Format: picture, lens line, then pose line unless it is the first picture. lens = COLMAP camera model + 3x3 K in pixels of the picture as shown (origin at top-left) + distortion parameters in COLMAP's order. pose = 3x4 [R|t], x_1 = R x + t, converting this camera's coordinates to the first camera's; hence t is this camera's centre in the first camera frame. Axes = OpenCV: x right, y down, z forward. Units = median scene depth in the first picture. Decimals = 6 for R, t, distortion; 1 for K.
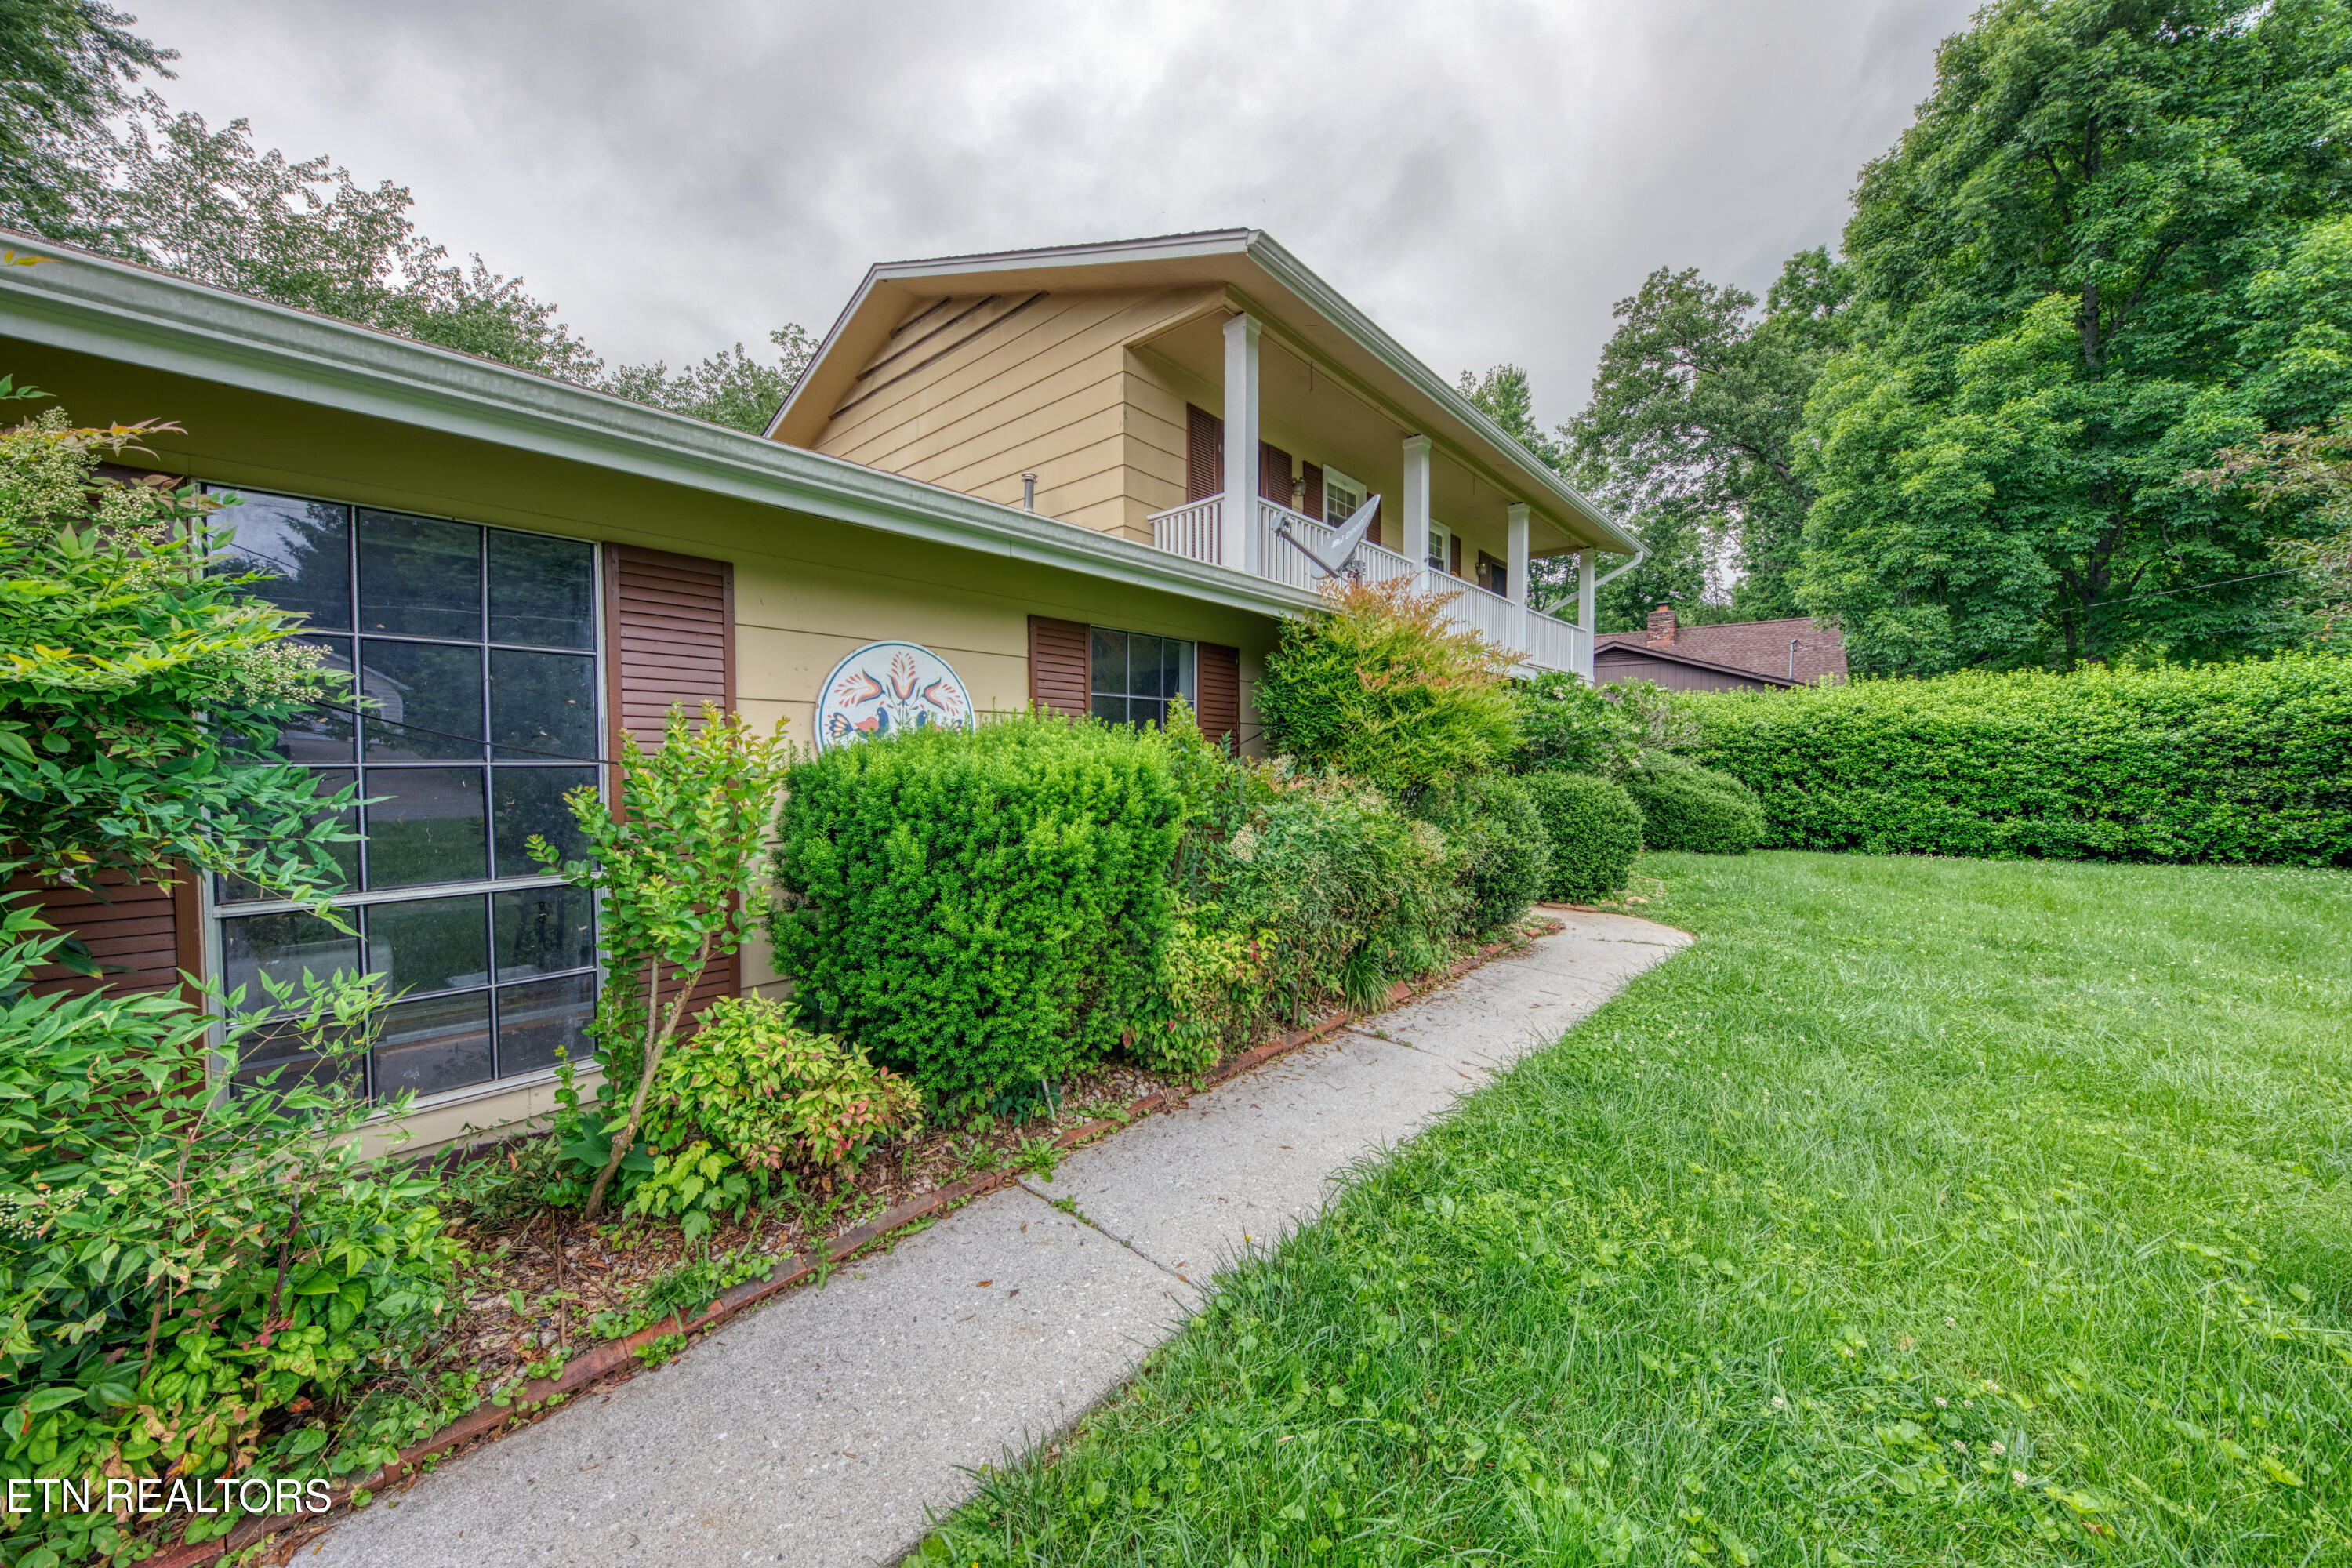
lens RADIAL K [[818.2, 0, 1176.0], [0, 818.2, 784.0], [0, 0, 1]] dist [-0.009579, -0.000238]
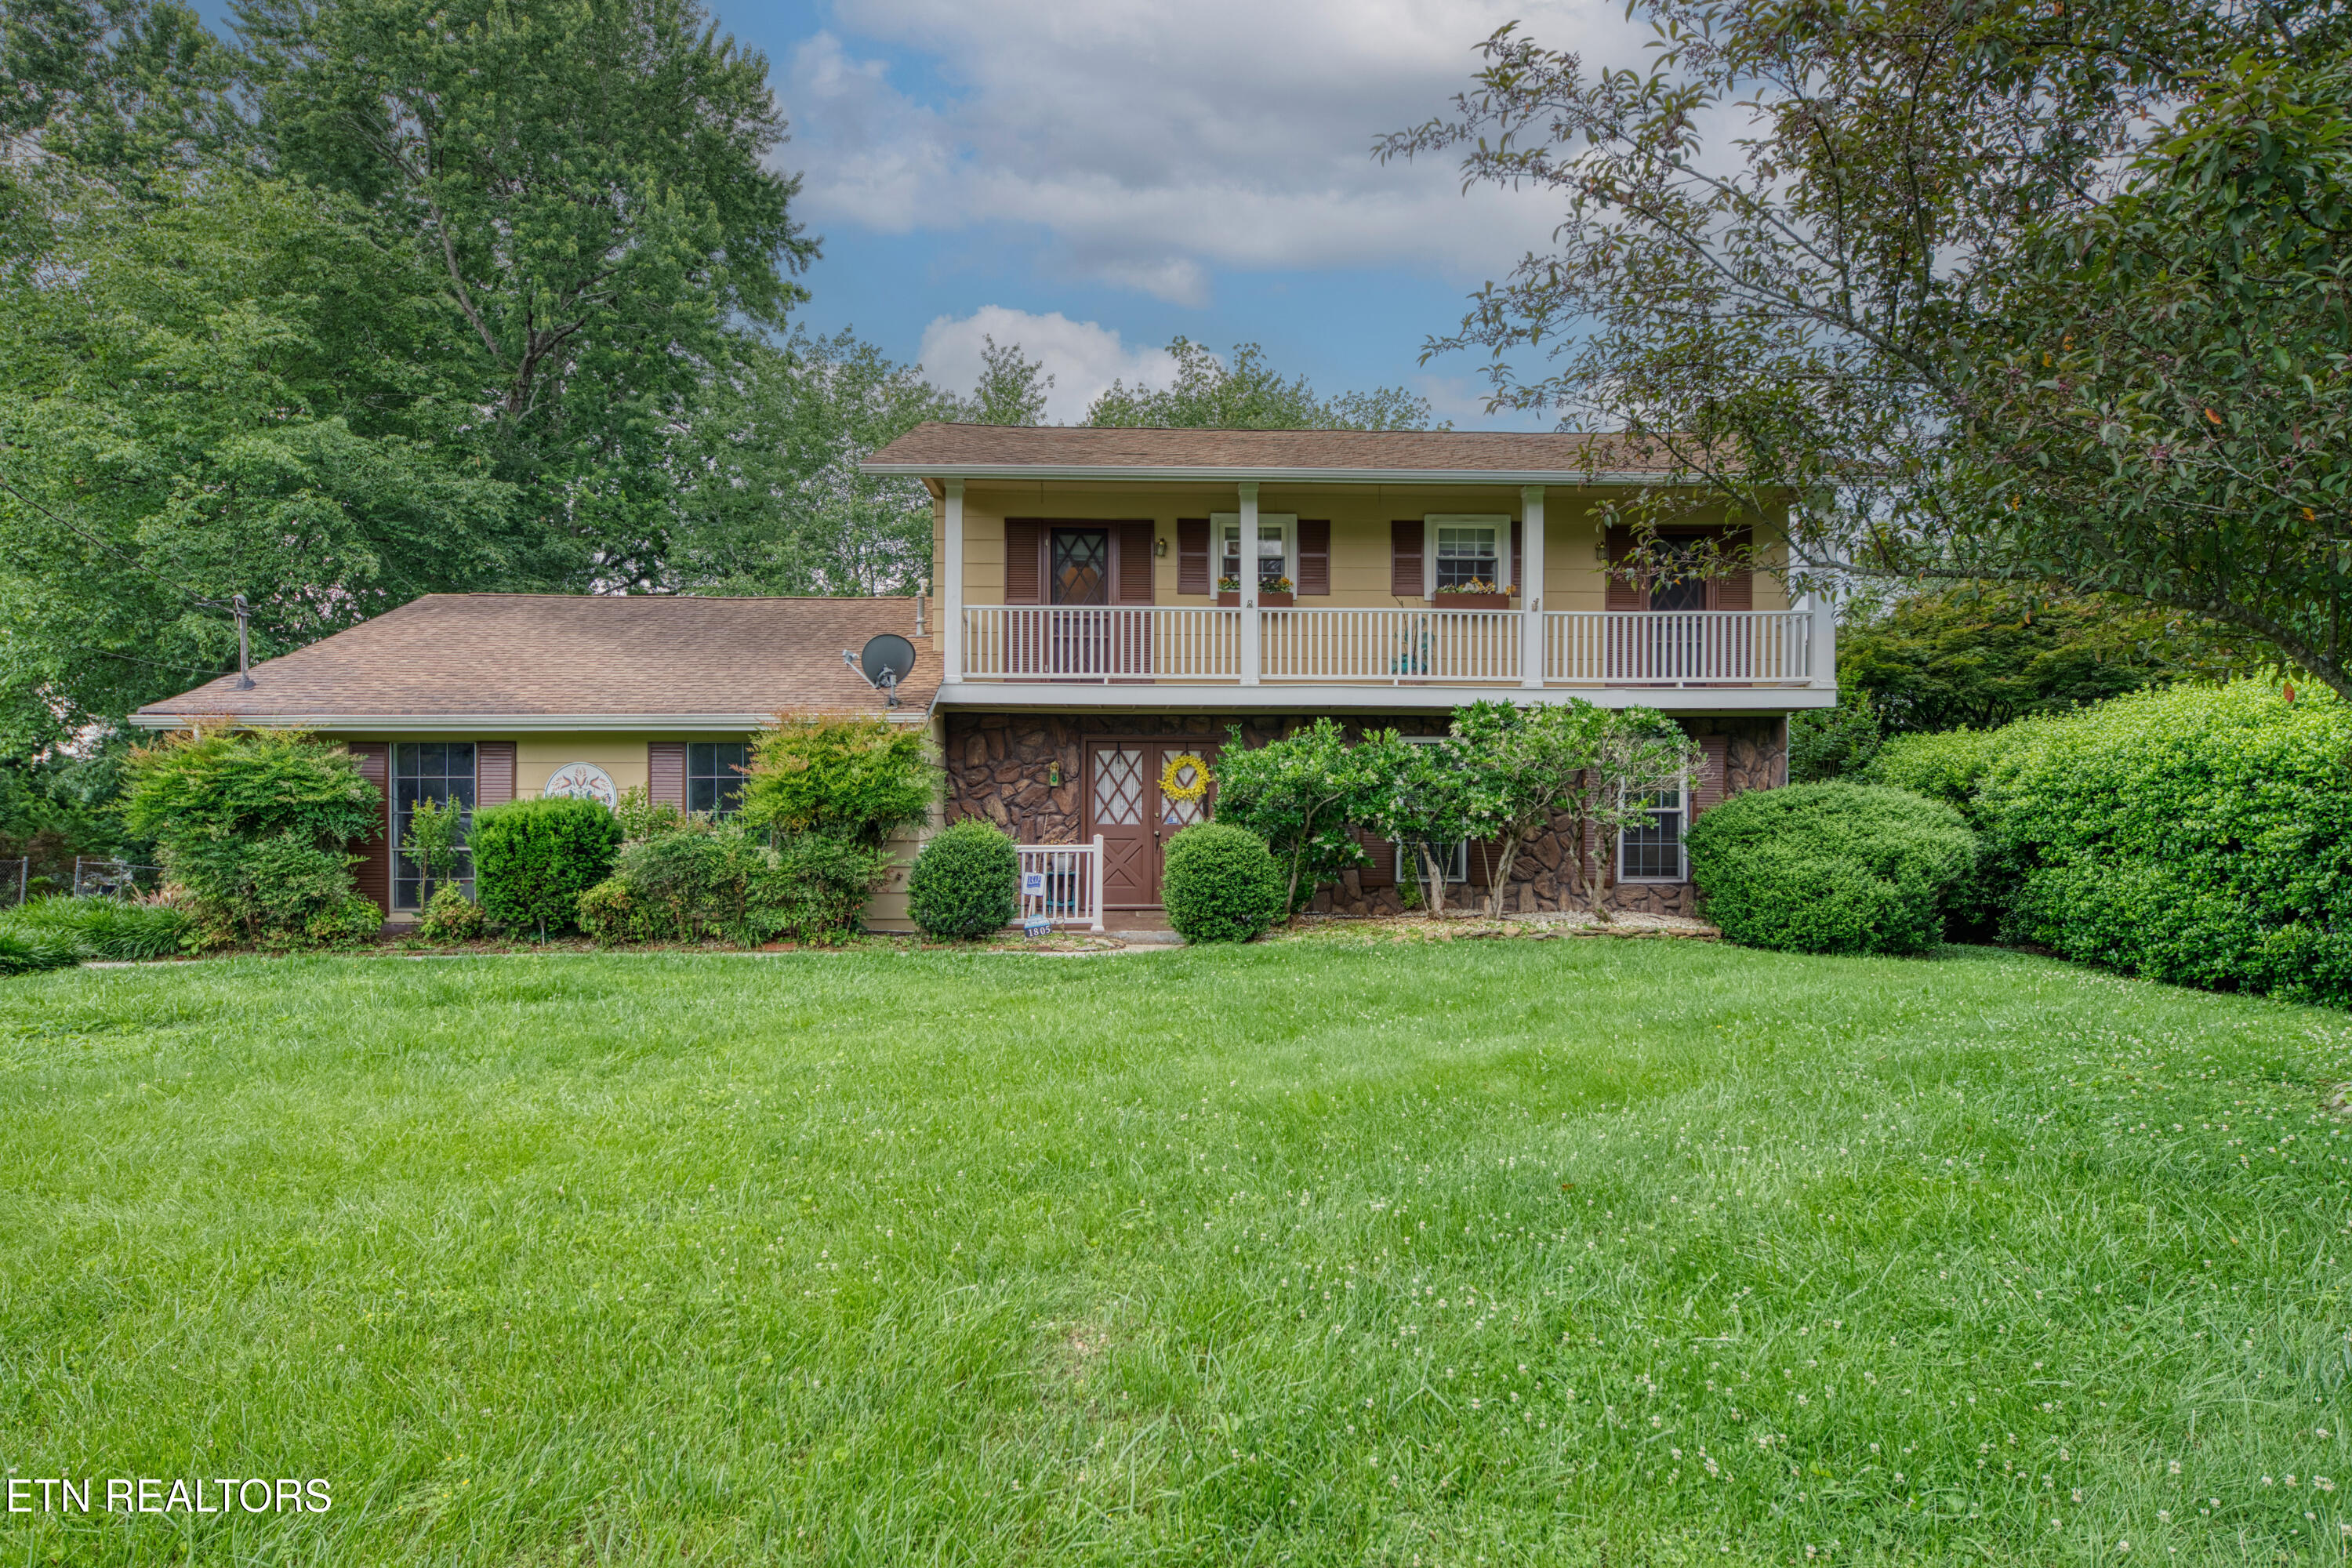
lens RADIAL K [[1428.0, 0, 1176.0], [0, 1428.0, 784.0], [0, 0, 1]] dist [0.007839, 0.001133]
pose [[0.690235, -0.005479, -0.723565, 1.096015], [-0.022059, 0.999347, -0.028610, -0.007276], [0.723249, 0.035708, 0.689664, -0.181367]]
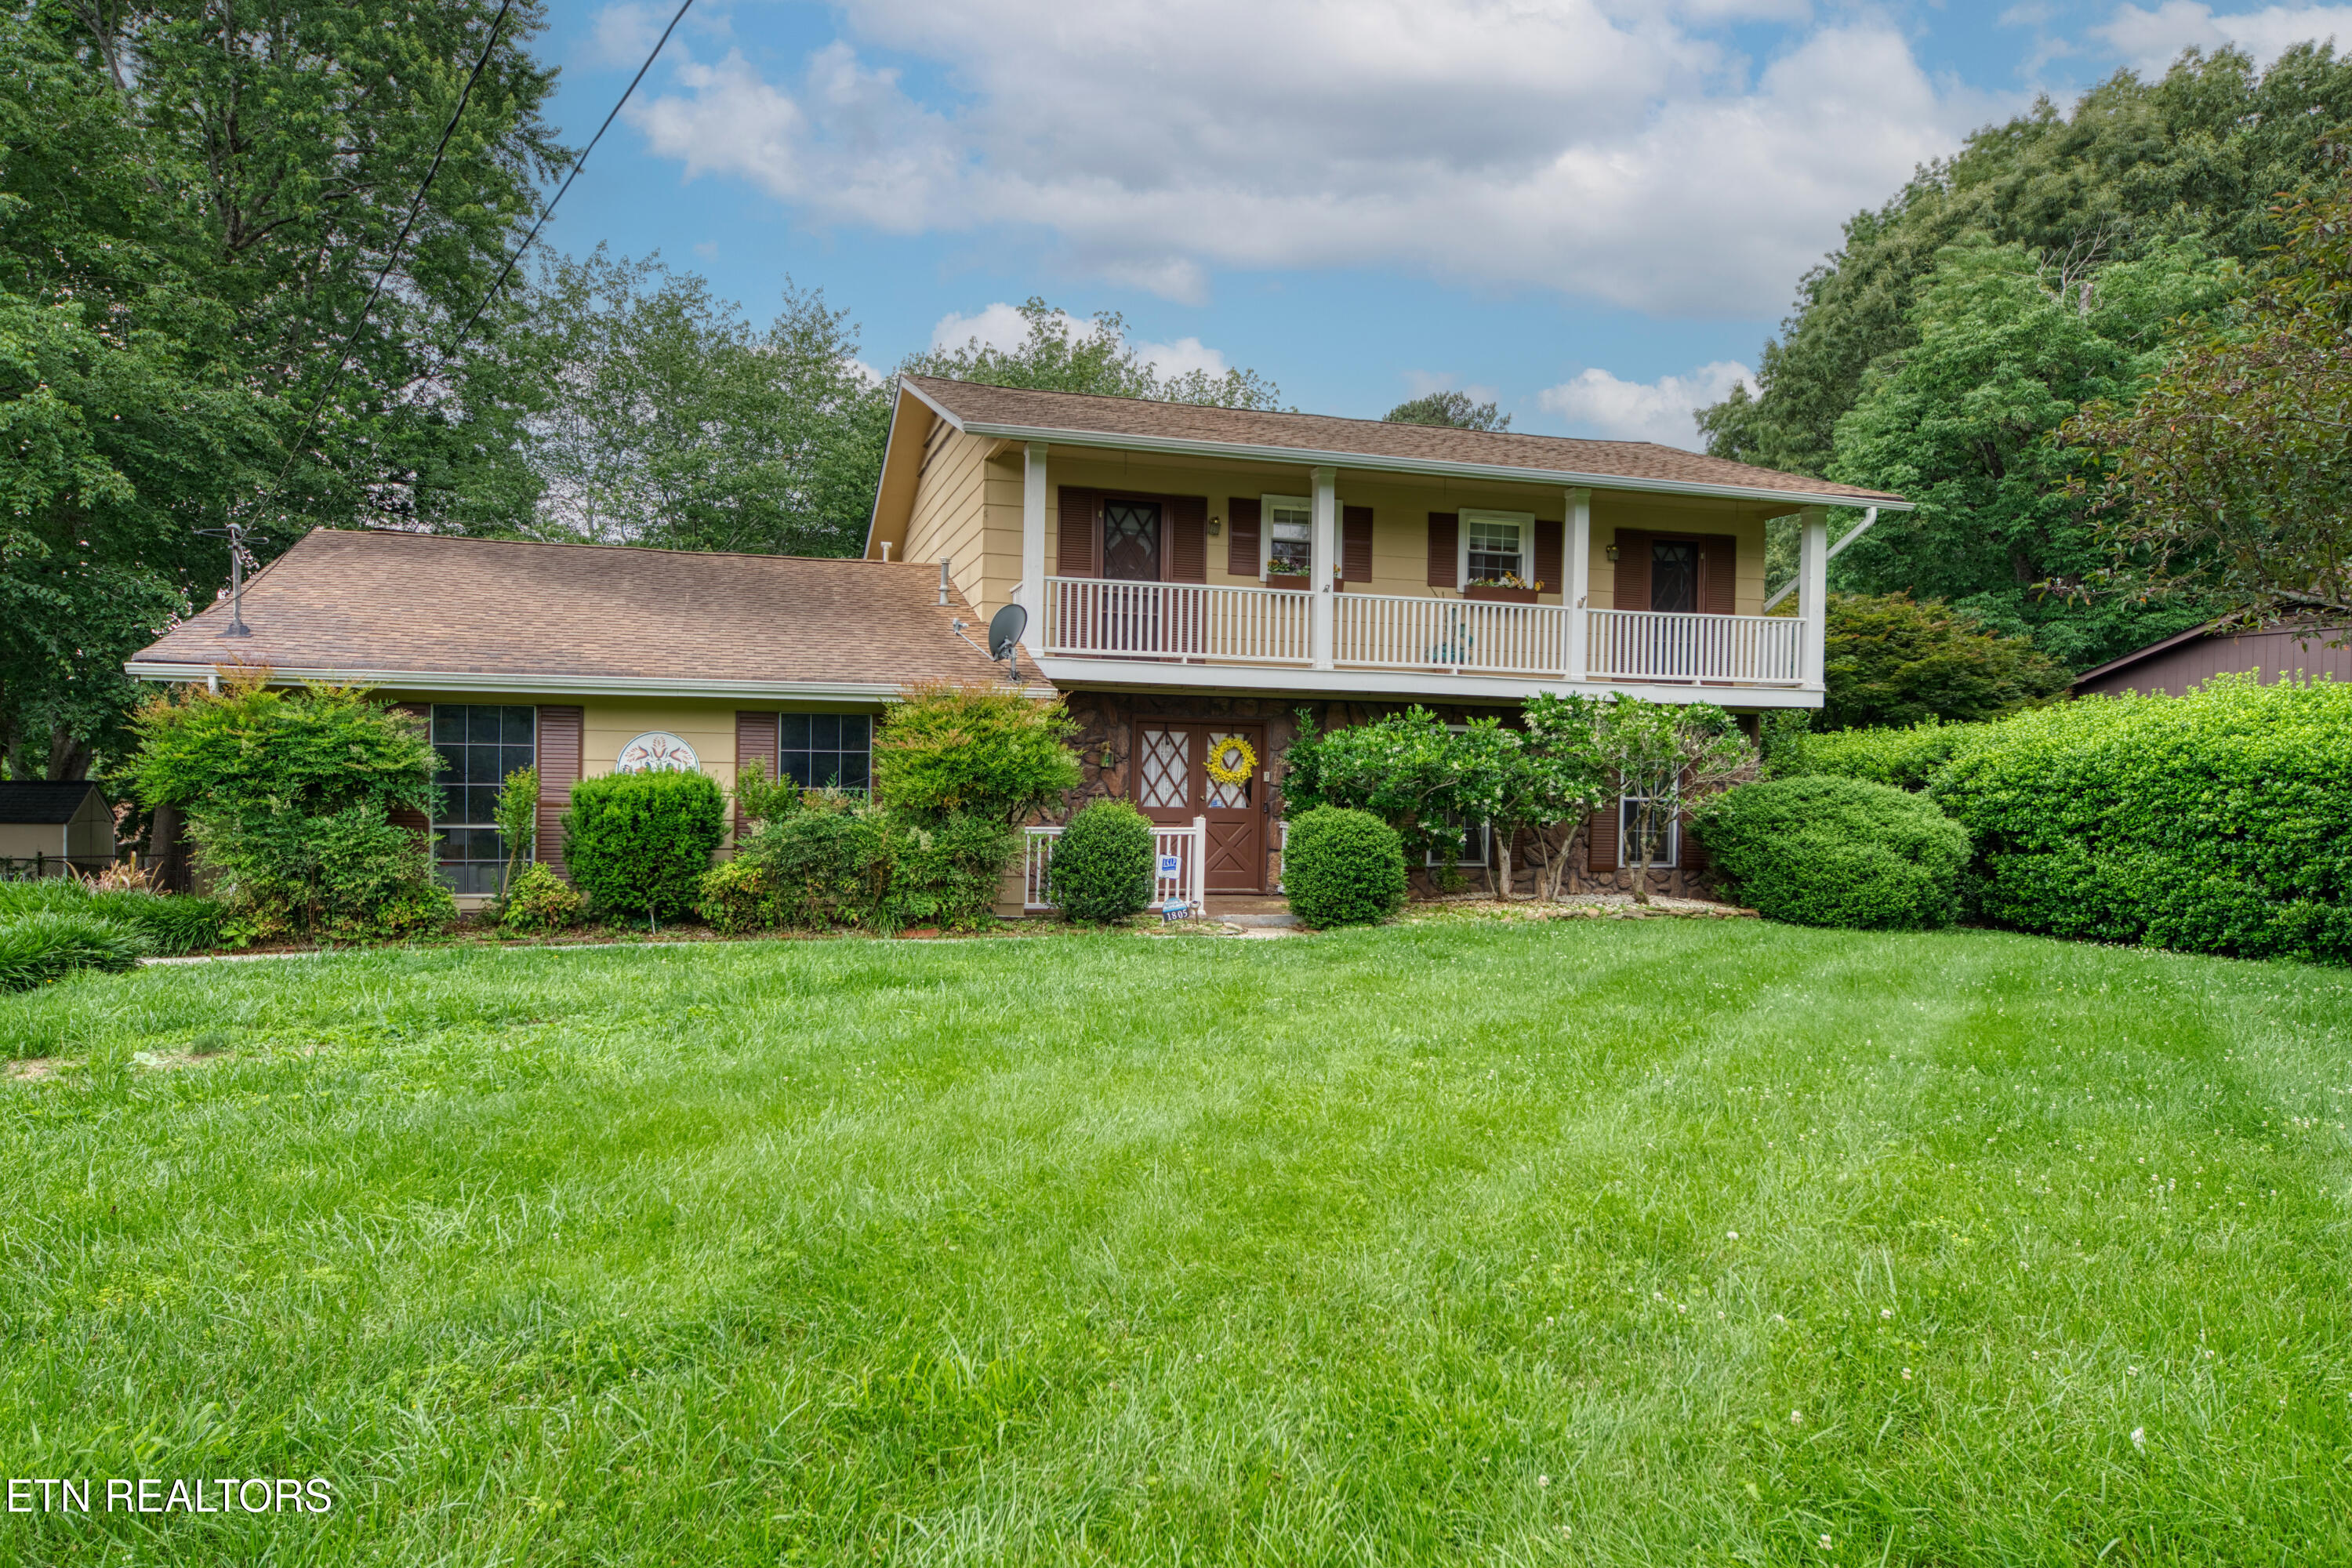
lens RADIAL K [[1502.2, 0, 1155.6], [0, 1502.2, 786.8], [0, 0, 1]] dist [0.005973, 0.003068]
pose [[0.845208, 0.014618, -0.534238, 0.814418], [-0.031707, 0.999237, -0.022821, 0.006752], [0.533496, 0.036228, 0.845026, -0.468920]]
